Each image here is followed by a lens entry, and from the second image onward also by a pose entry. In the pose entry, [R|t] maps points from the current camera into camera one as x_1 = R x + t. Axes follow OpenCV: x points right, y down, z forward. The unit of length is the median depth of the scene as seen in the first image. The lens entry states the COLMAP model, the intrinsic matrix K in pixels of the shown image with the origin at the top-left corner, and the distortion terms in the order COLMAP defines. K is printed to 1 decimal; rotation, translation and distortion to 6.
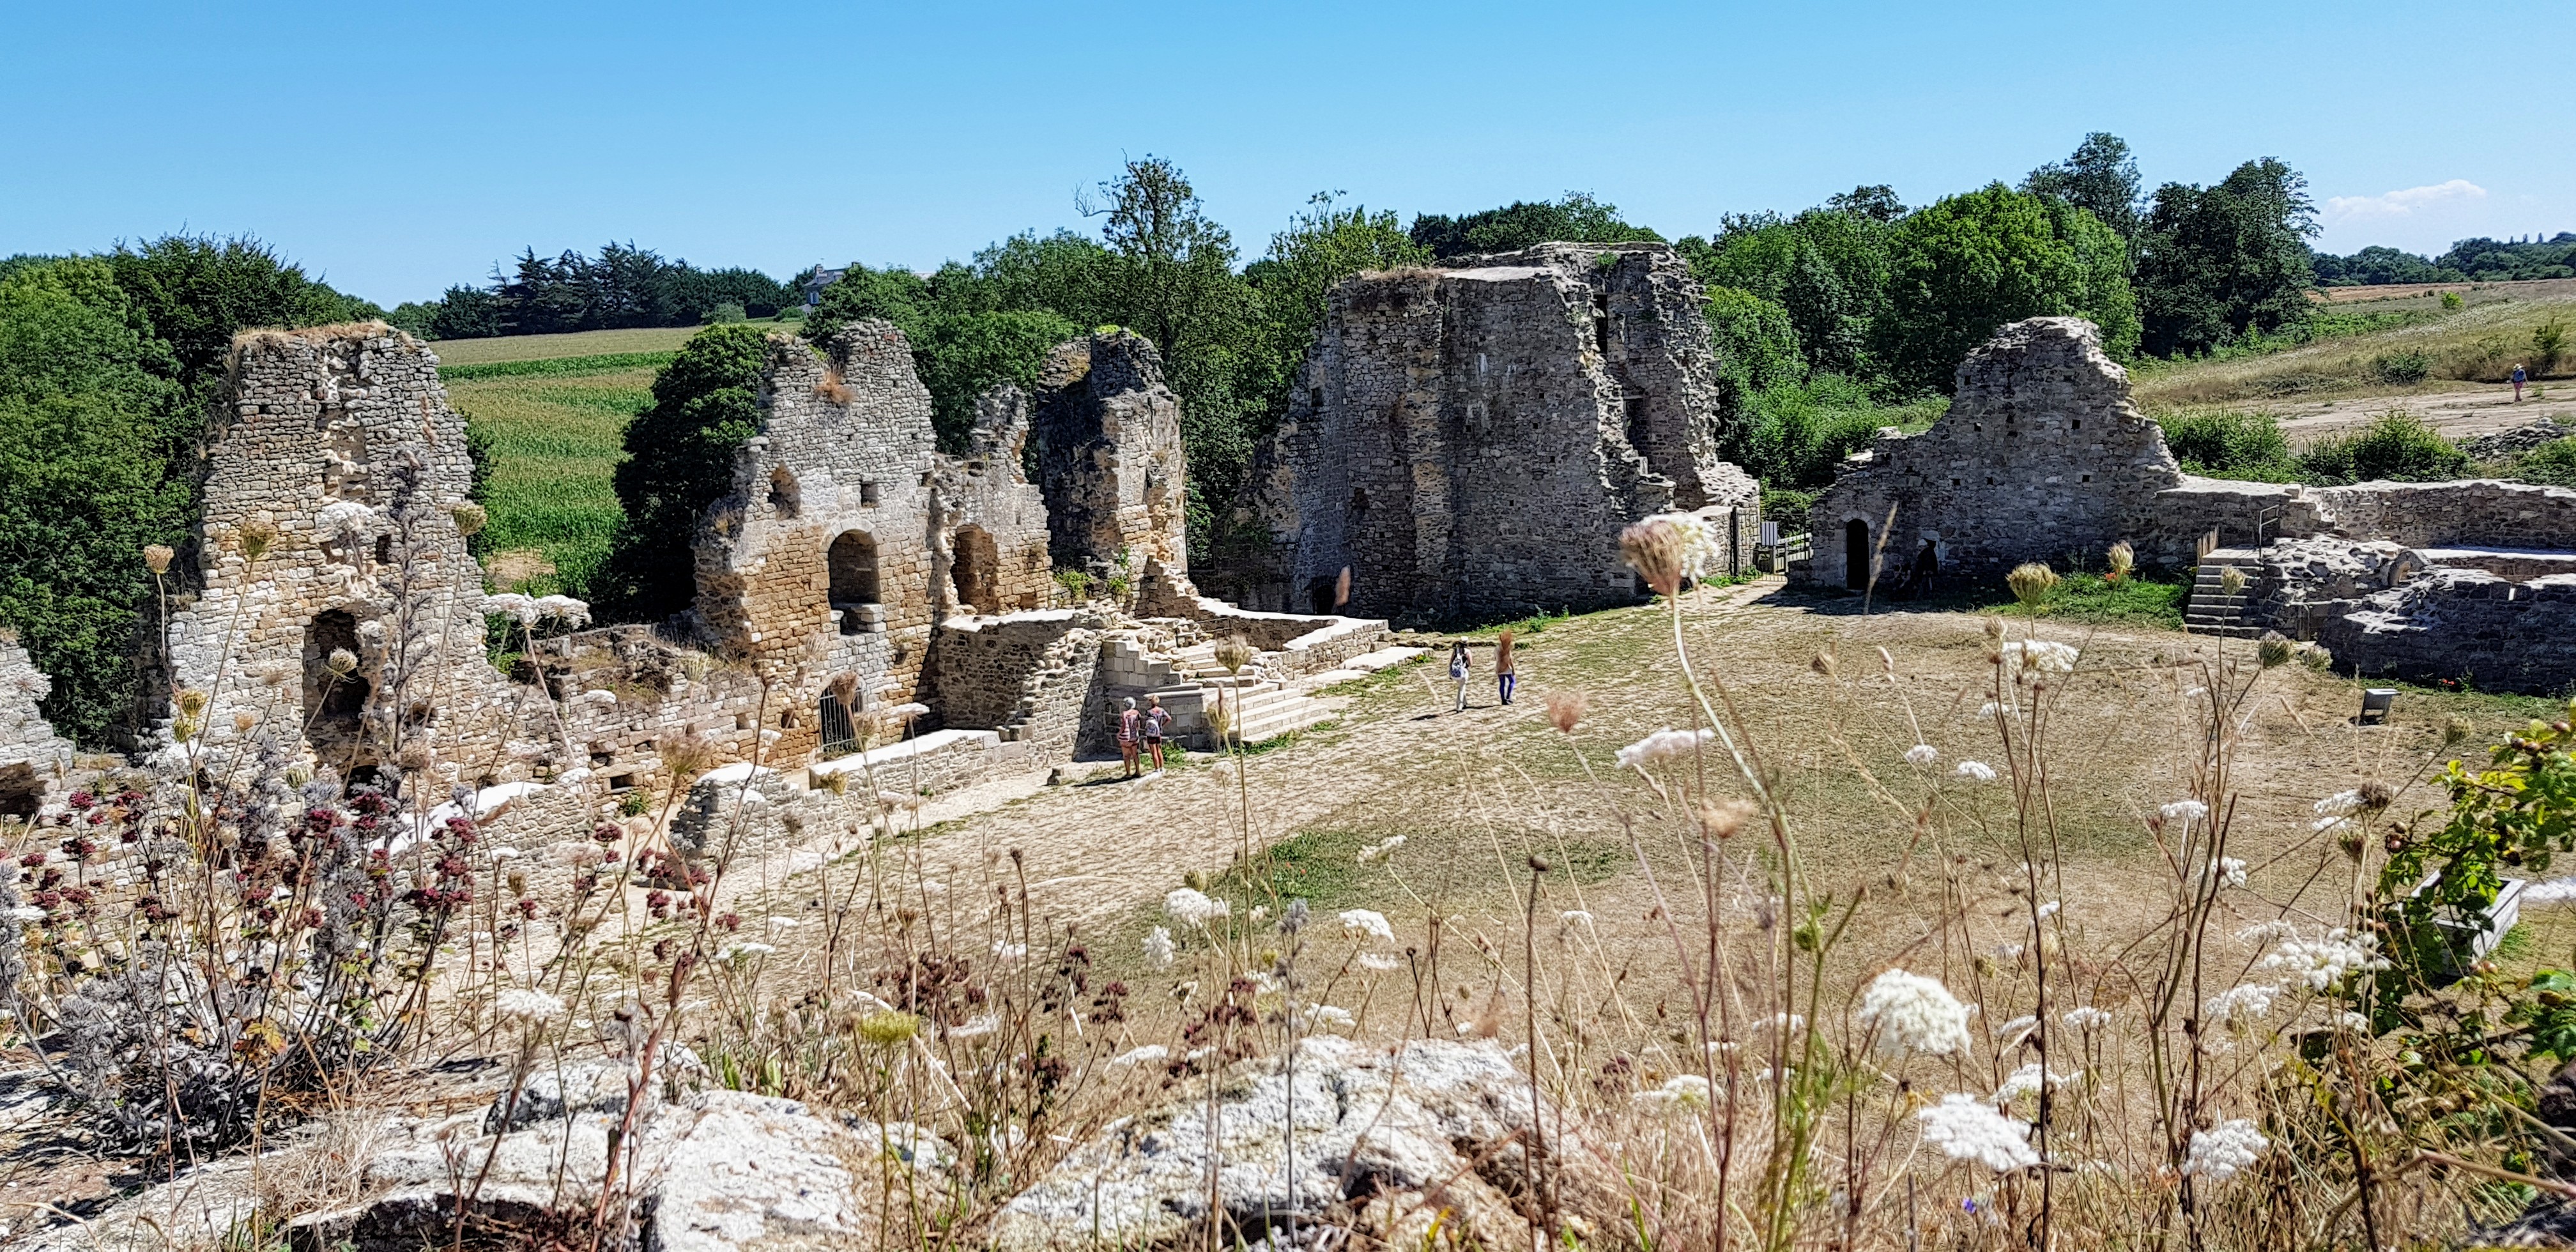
lens RADIAL K [[1897.1, 0, 1288.0], [0, 1897.1, 626.0], [0, 0, 1]] dist [0.004779, 0.002429]
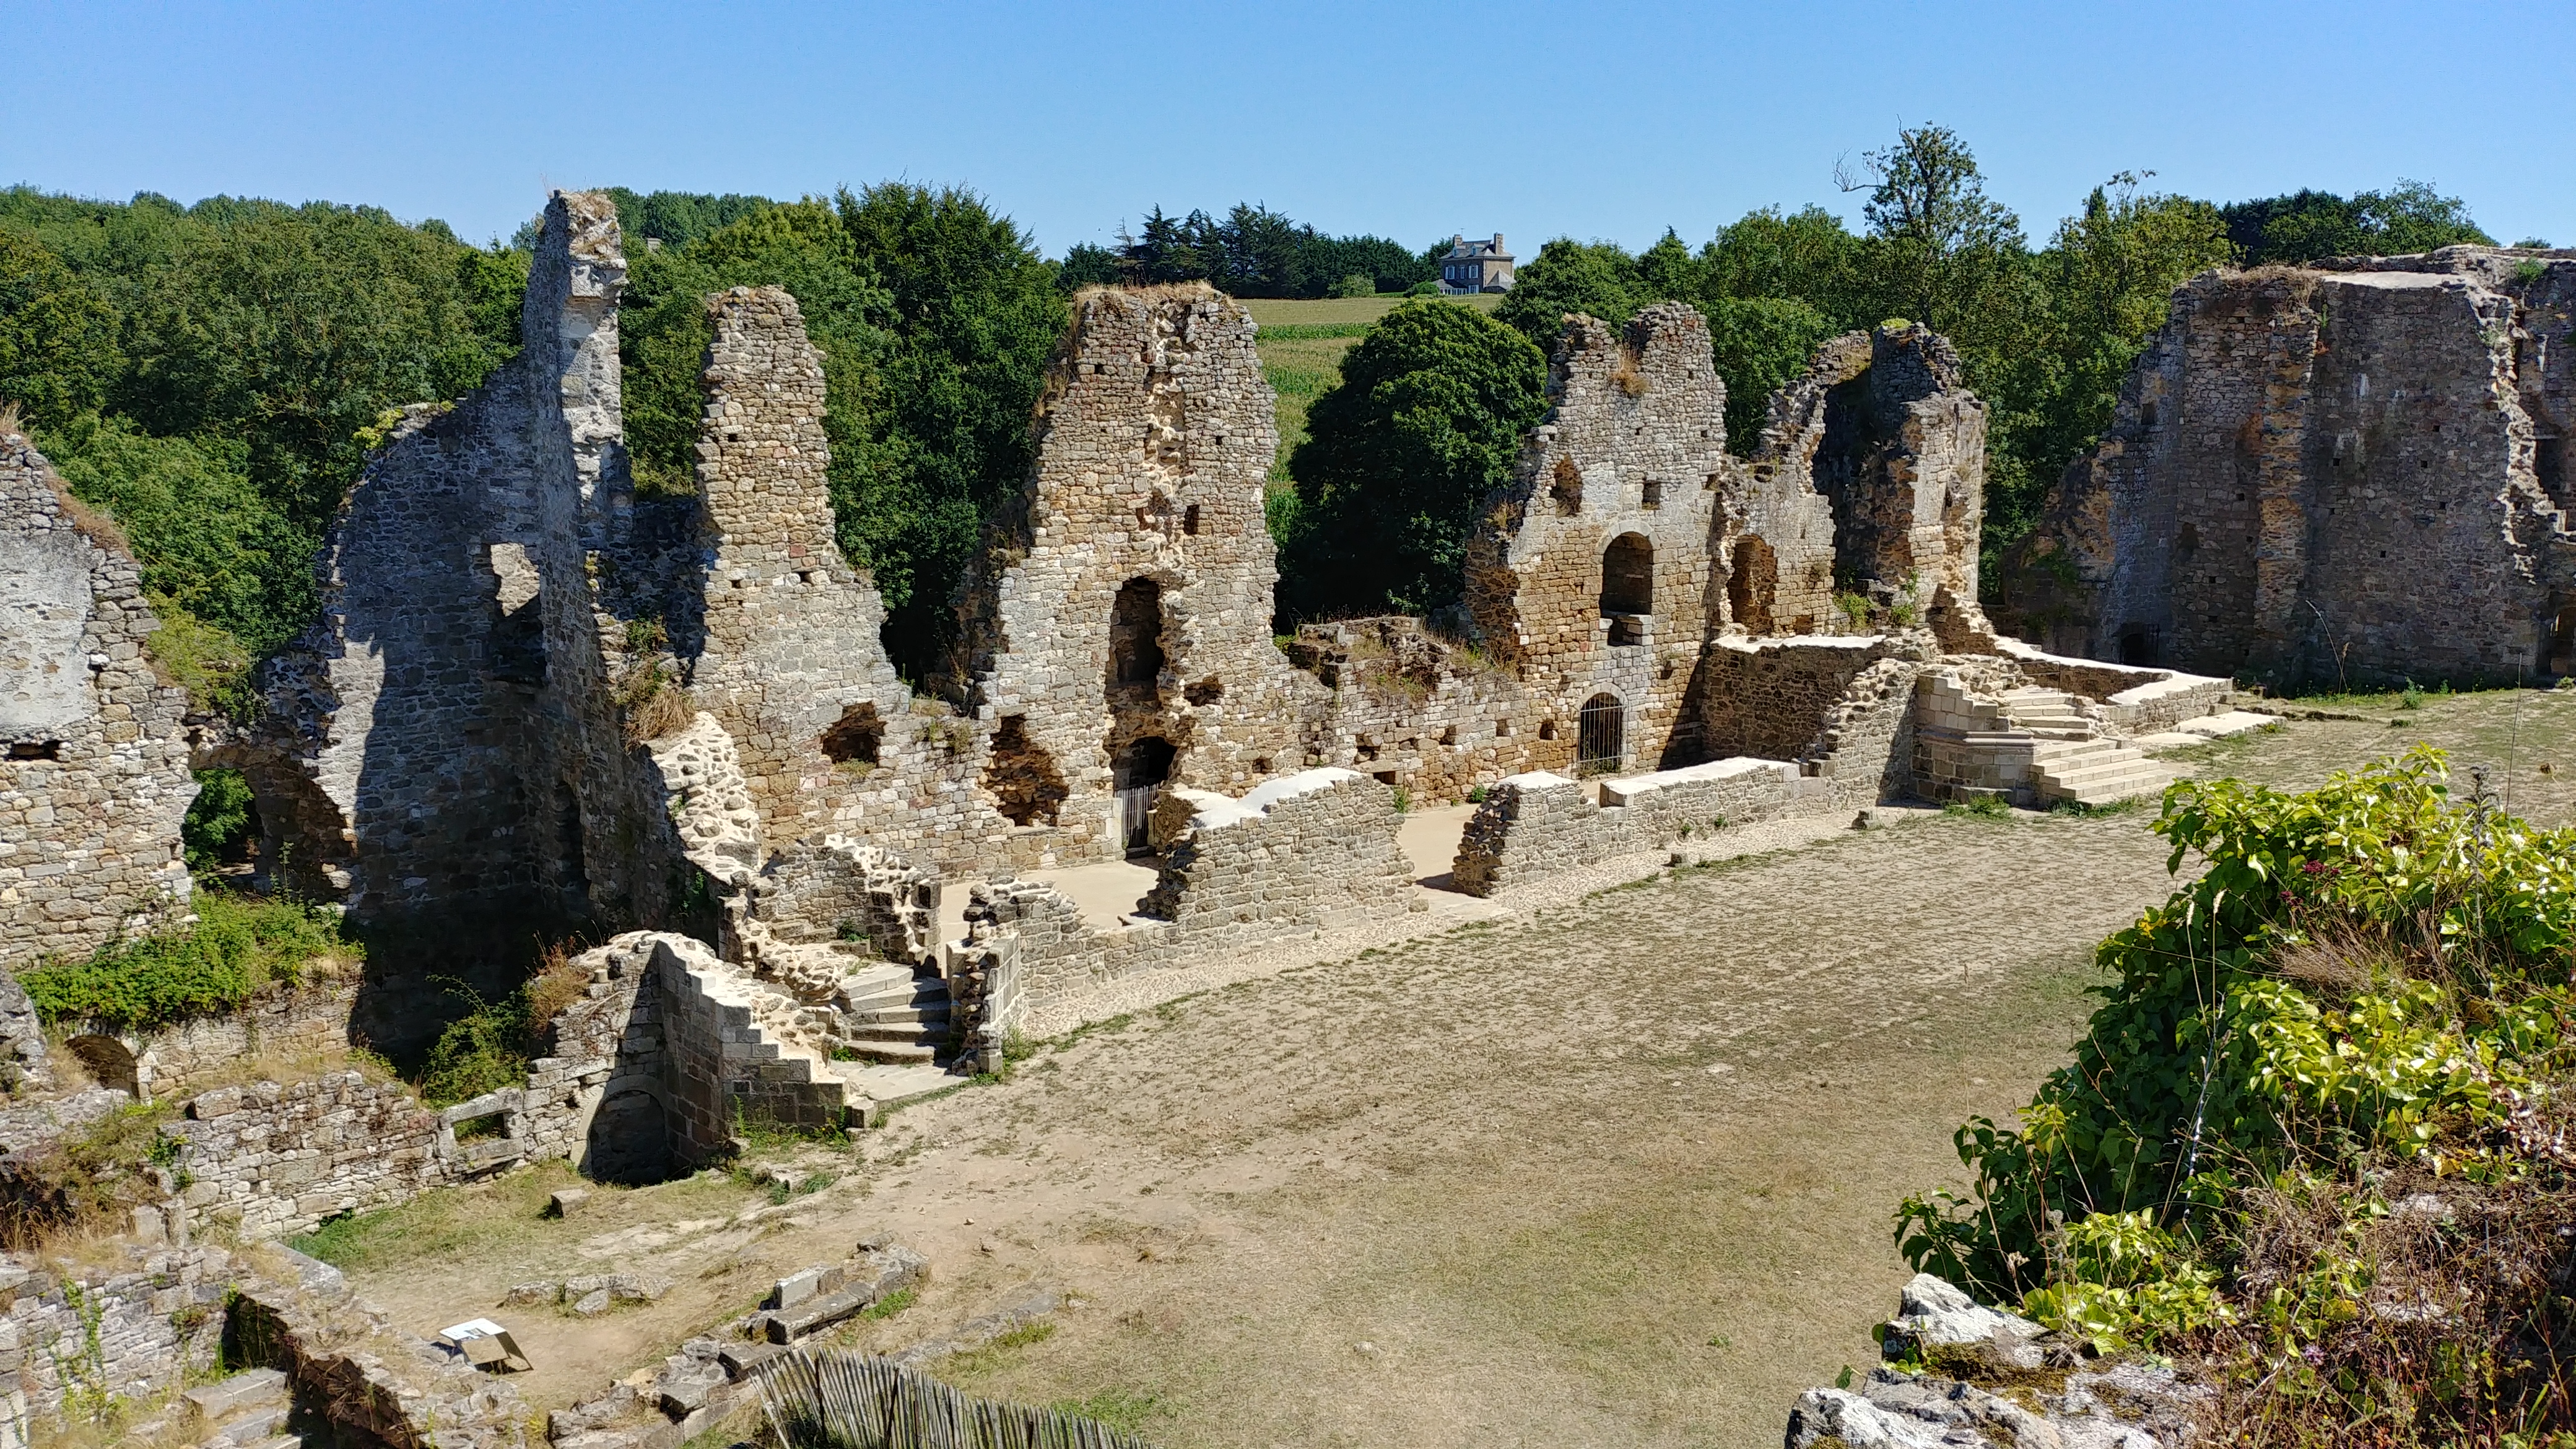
lens RADIAL K [[2159.3, 0, 1288.0], [0, 2159.3, 724.5], [0, 0, 1]] dist [0.139321, -0.306241]
pose [[0.968836, 0.091045, -0.230365, -0.136648], [-0.083989, 0.995653, 0.040271, 0.013636], [0.233030, -0.019668, 0.972271, -0.065425]]
